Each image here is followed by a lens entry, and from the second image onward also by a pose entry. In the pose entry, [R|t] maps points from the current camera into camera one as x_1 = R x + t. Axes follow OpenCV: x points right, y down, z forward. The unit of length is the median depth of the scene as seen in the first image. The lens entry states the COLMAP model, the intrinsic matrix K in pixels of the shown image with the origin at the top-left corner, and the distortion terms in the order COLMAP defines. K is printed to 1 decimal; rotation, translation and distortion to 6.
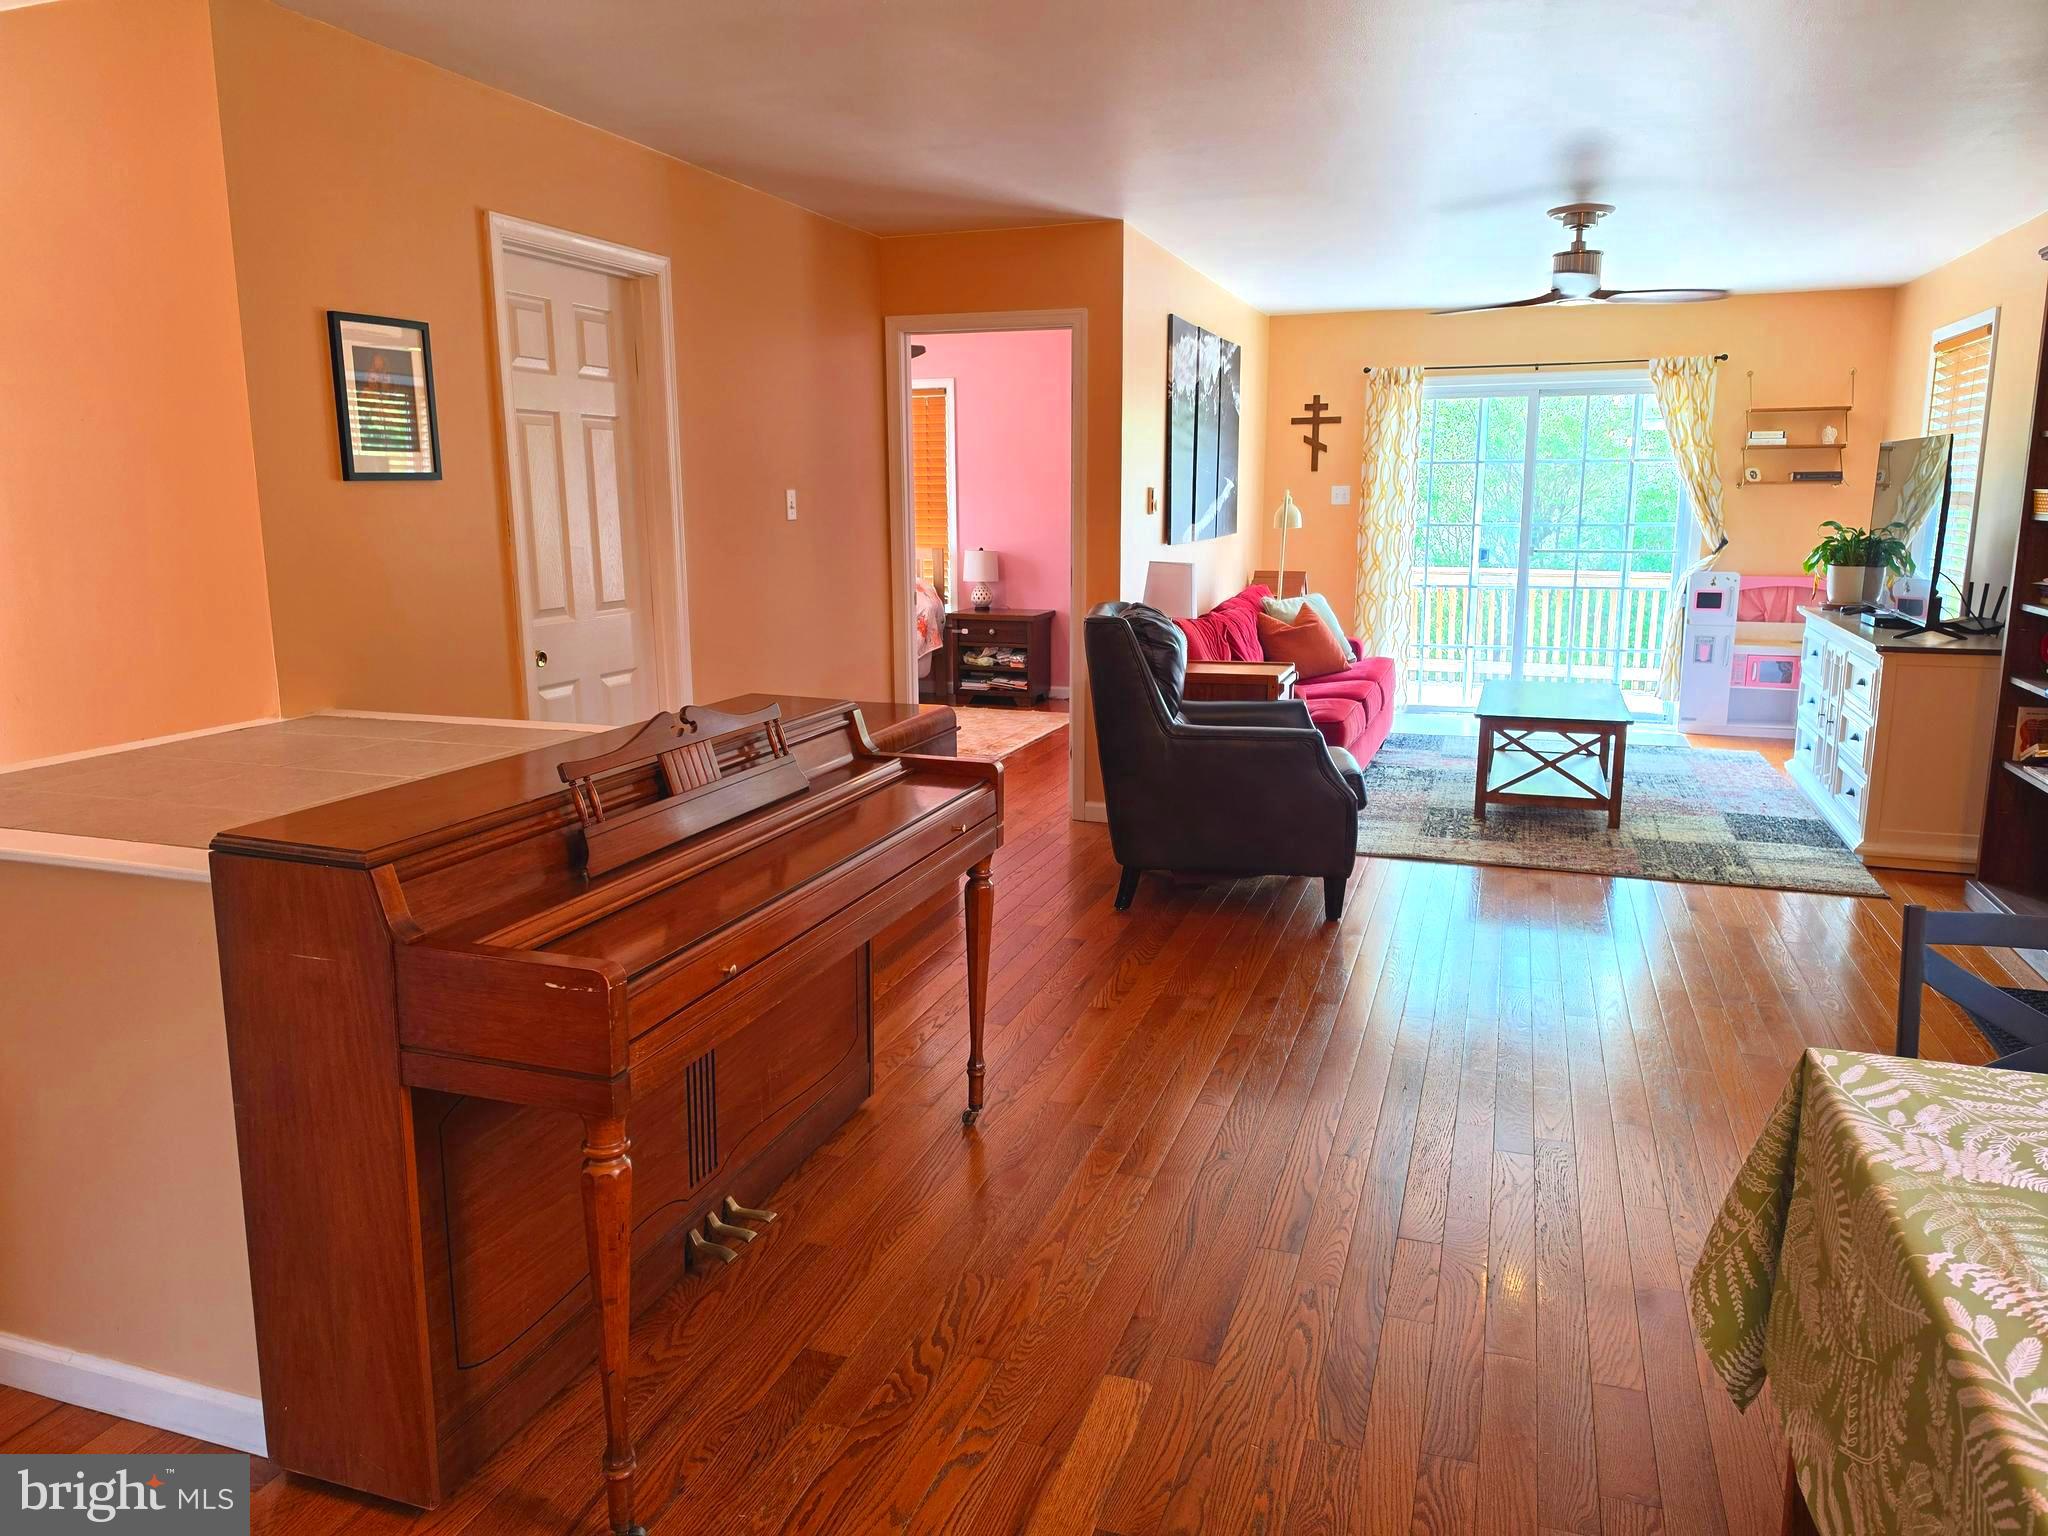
lens RADIAL K [[1409.3, 0, 1032.8], [0, 1409.3, 769.2], [0, 0, 1]] dist [0.089498, -0.113583]
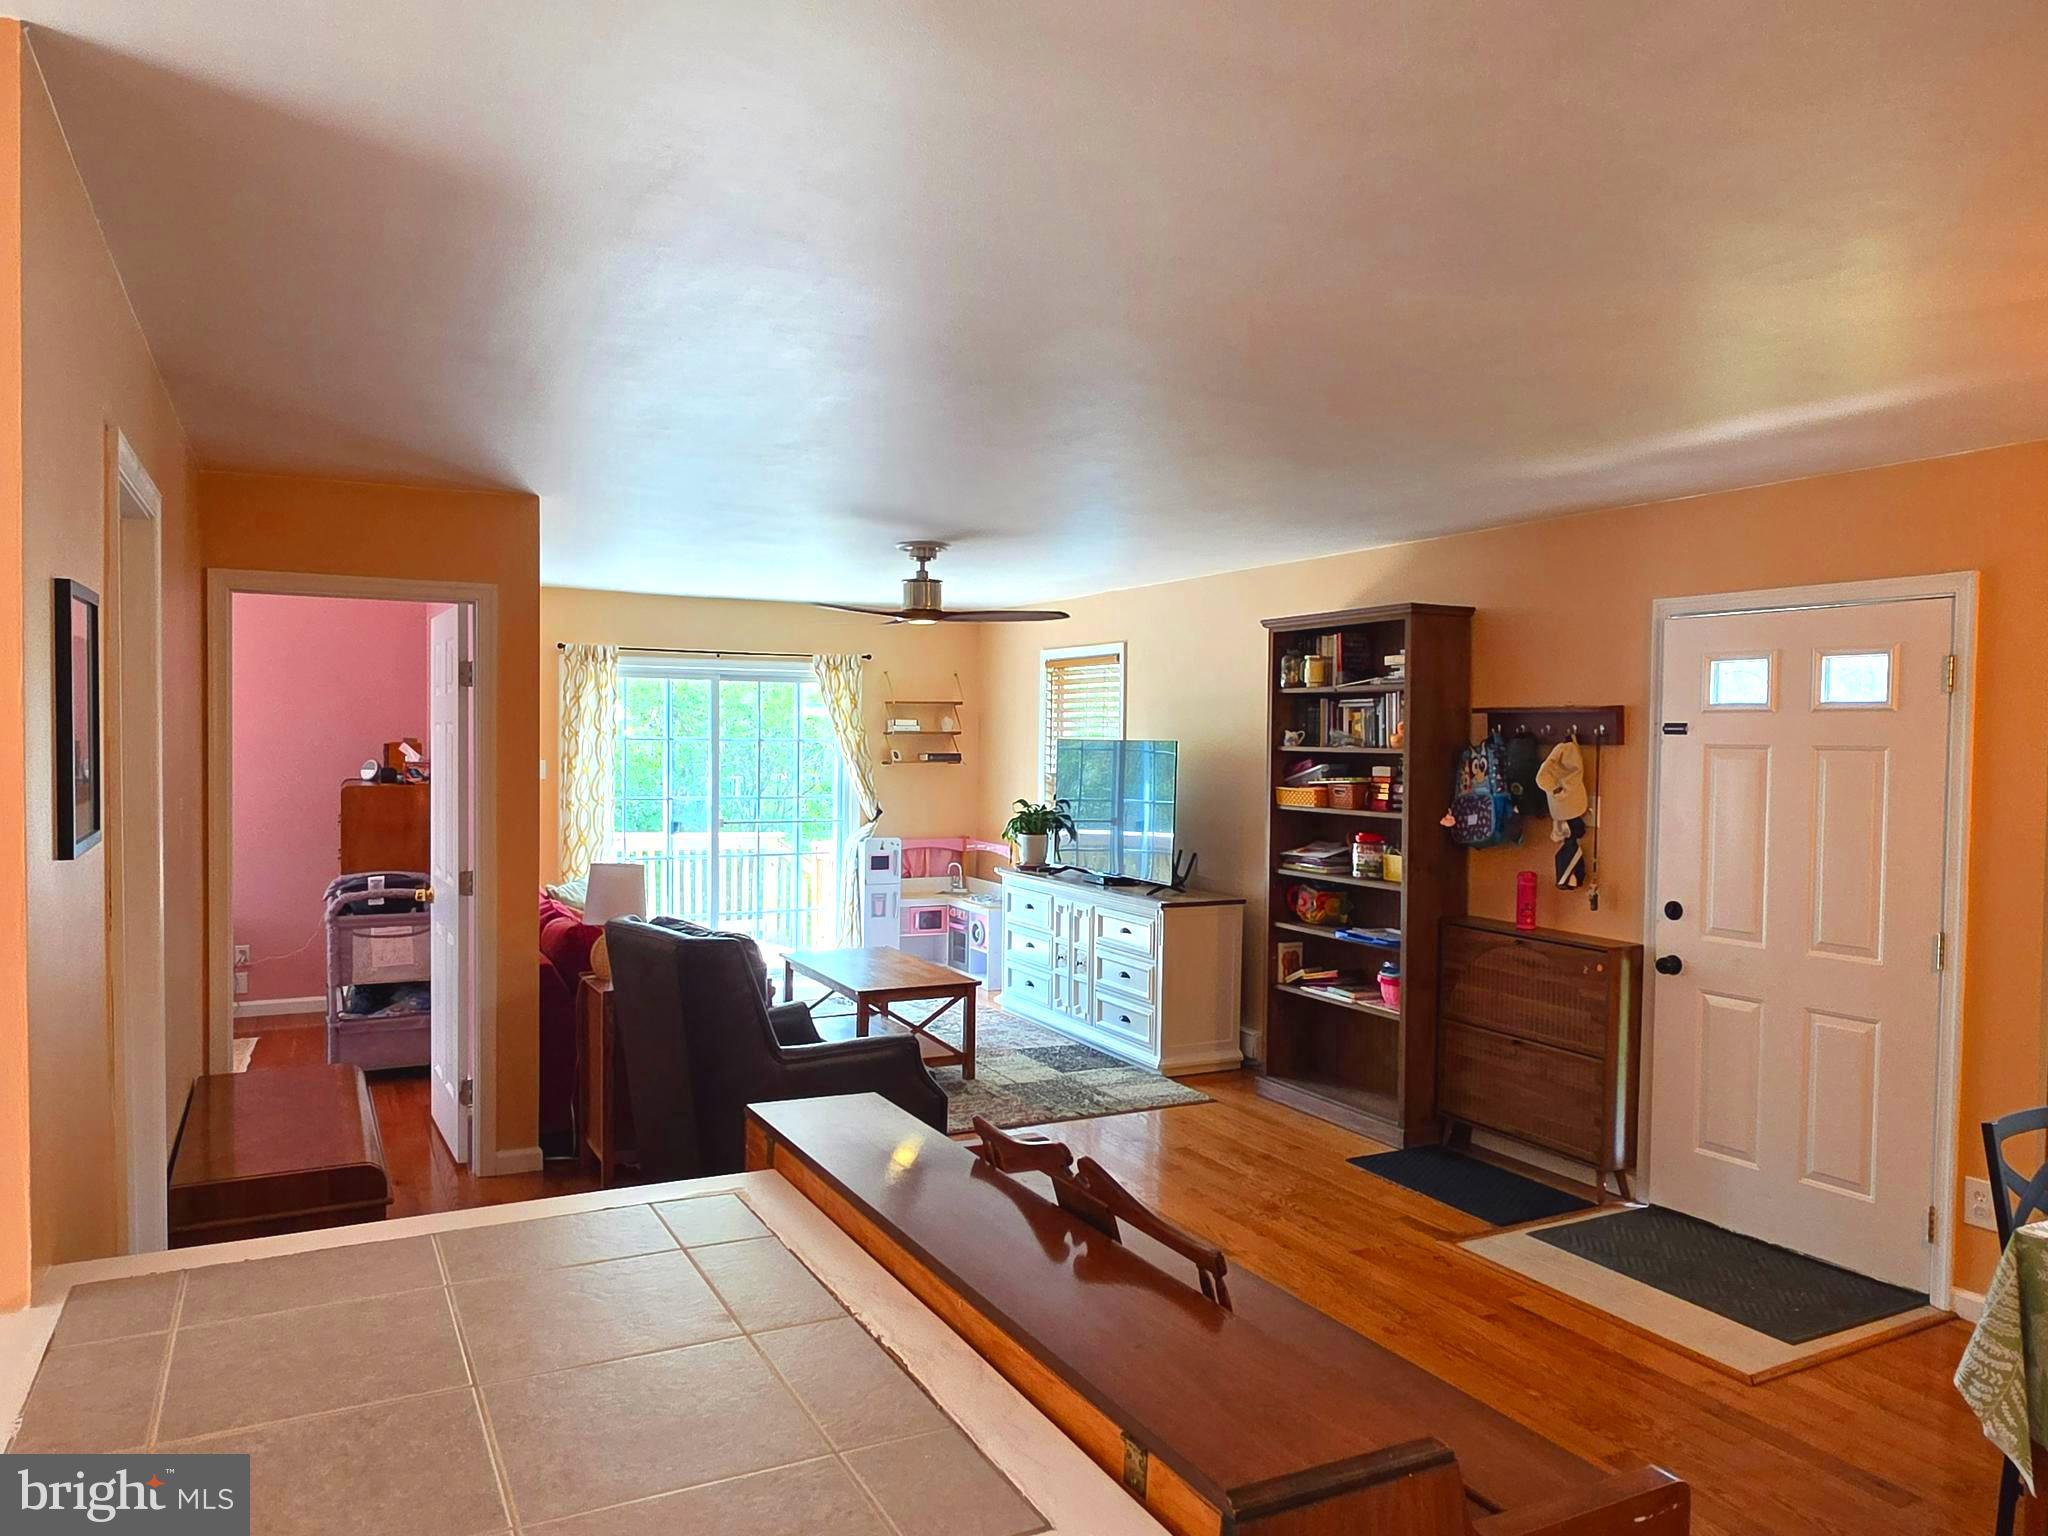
lens RADIAL K [[1399.2, 0, 1024.0], [0, 1399.2, 768.0], [0, 0, 1]] dist [-0.009388, -0.001761]
pose [[0.689861, -0.007546, 0.723903, -0.258434], [0.127035, 0.985692, -0.110787, -0.053059], [-0.712709, 0.168389, 0.680949, 0.138687]]
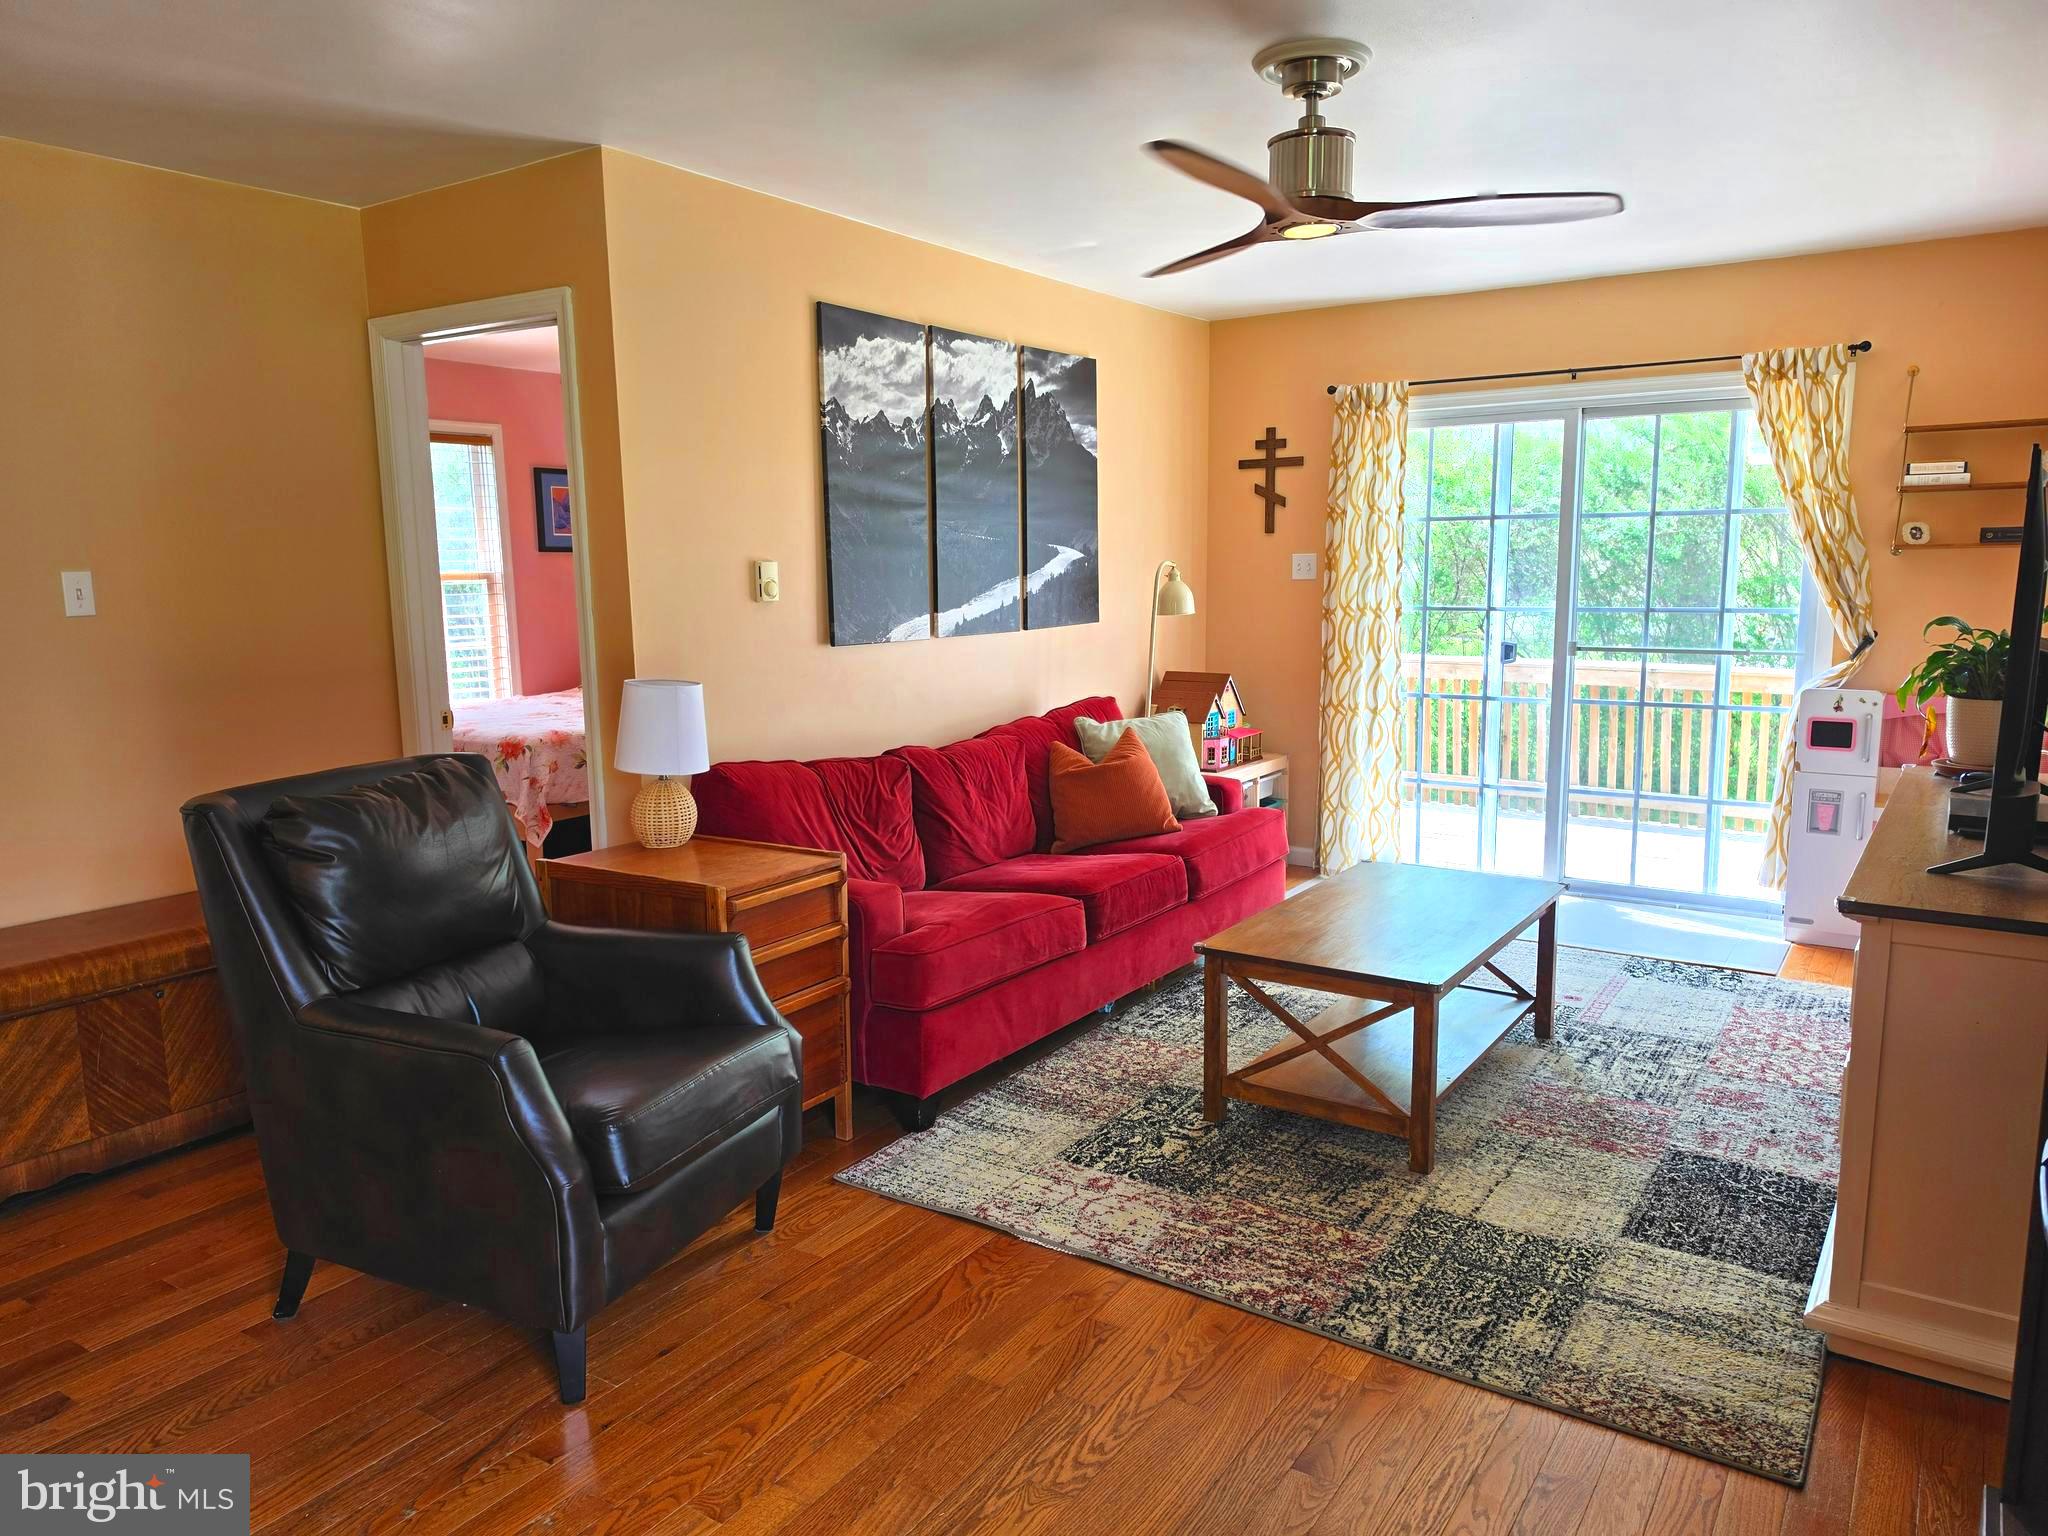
lens RADIAL K [[1409.3, 0, 1032.8], [0, 1409.3, 769.2], [0, 0, 1]] dist [0.089498, -0.113583]
pose [[0.968678, 0.029508, -0.246561, 0.287069], [-0.040195, 0.998453, -0.038422, -0.064327], [0.245046, 0.047129, 0.968365, 0.311157]]
